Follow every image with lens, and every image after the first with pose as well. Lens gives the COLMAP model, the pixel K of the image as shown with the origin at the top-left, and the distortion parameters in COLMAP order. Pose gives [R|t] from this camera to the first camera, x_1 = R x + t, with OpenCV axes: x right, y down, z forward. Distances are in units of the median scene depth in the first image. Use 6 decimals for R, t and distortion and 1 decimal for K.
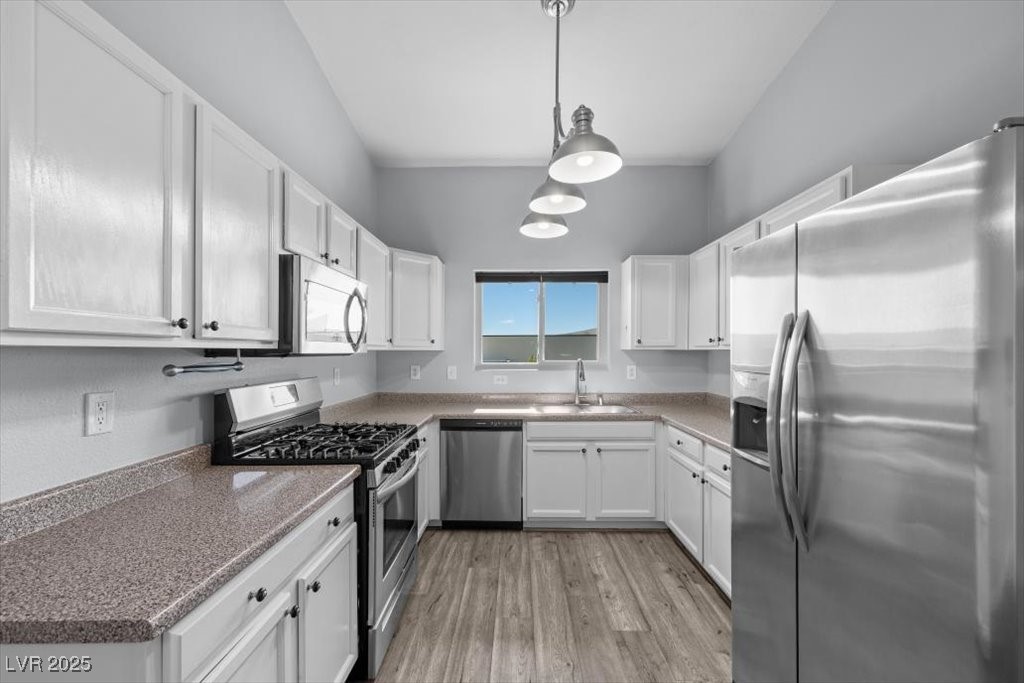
lens RADIAL K [[399.9, 0, 507.7], [0, 399.9, 350.2], [0, 0, 1]] dist [0.000974, 0.001977]
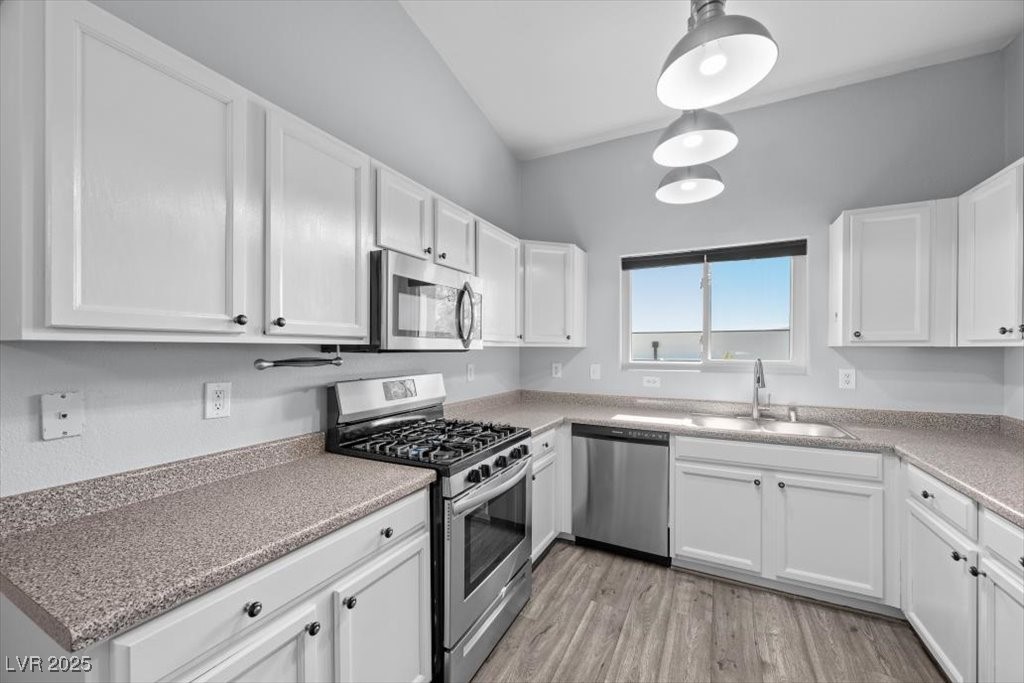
lens RADIAL K [[399.9, 0, 512.0], [0, 399.9, 348.4], [0, 0, 1]] dist [0.000974, 0.001977]
pose [[0.901005, 0.003893, -0.433791, 0.102143], [-0.002205, 0.999988, 0.004396, 0.000408], [0.433803, -0.003004, 0.901003, 0.134574]]
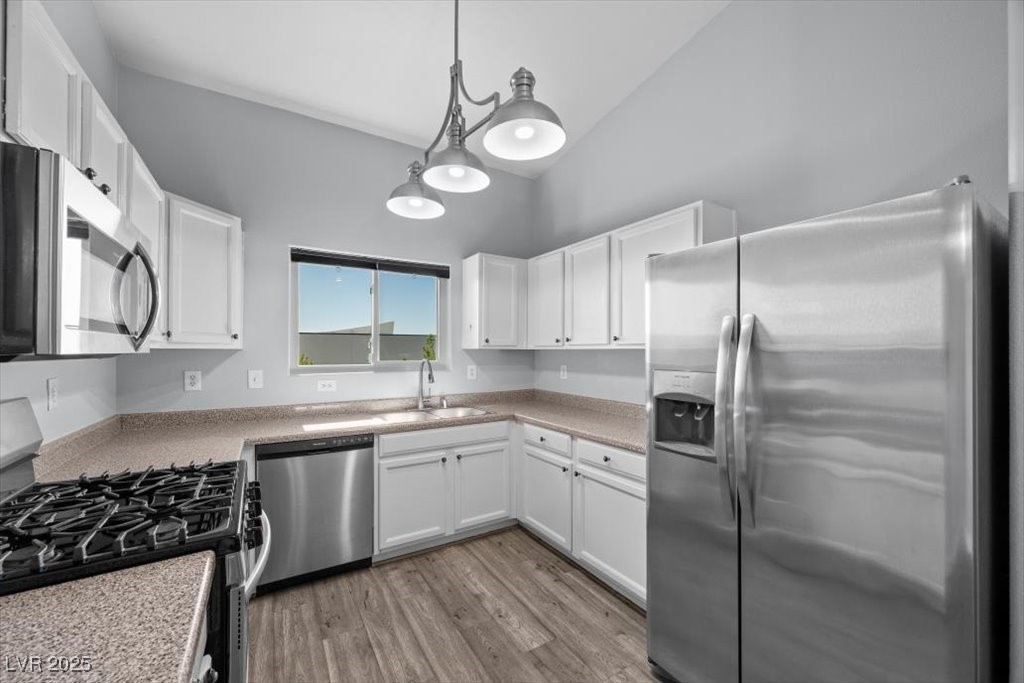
lens RADIAL K [[399.9, 0, 501.8], [0, 399.9, 350.3], [0, 0, 1]] dist [0.000974, 0.001977]
pose [[0.846652, 0.001523, 0.532145, -0.181186], [-0.002739, 0.999995, 0.001496, 0.000558], [-0.532140, -0.002724, 0.846652, 0.163948]]
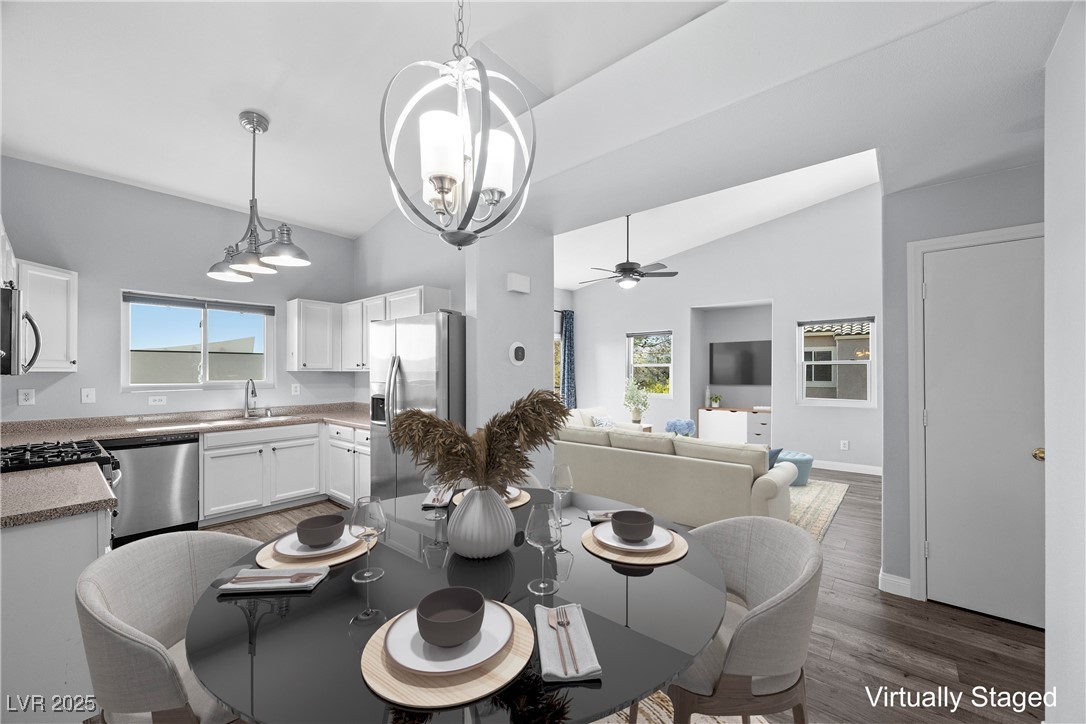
lens RADIAL K [[426.5, 0, 536.4], [0, 426.5, 371.8], [0, 0, 1]] dist [-0.001291, -0.000403]
pose [[0.637455, 0.000368, 0.770488, -0.291183], [-0.001570, 0.999998, 0.000821, -0.001980], [-0.770486, -0.001733, 0.637454, -0.525952]]
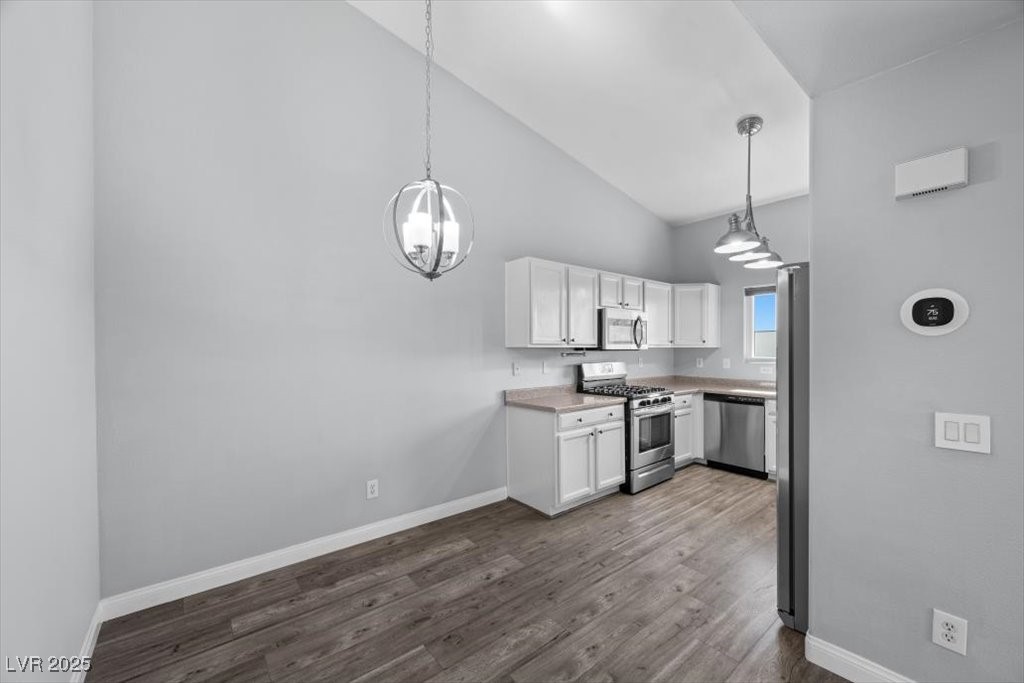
lens RADIAL K [[399.9, 0, 512.1], [0, 399.9, 351.1], [0, 0, 1]] dist [0.000974, 0.001977]
pose [[0.651960, 0.003302, -0.758246, 0.515863], [0.005545, 0.999943, 0.009122, -0.003568], [0.758233, -0.010151, 0.651905, -0.545306]]
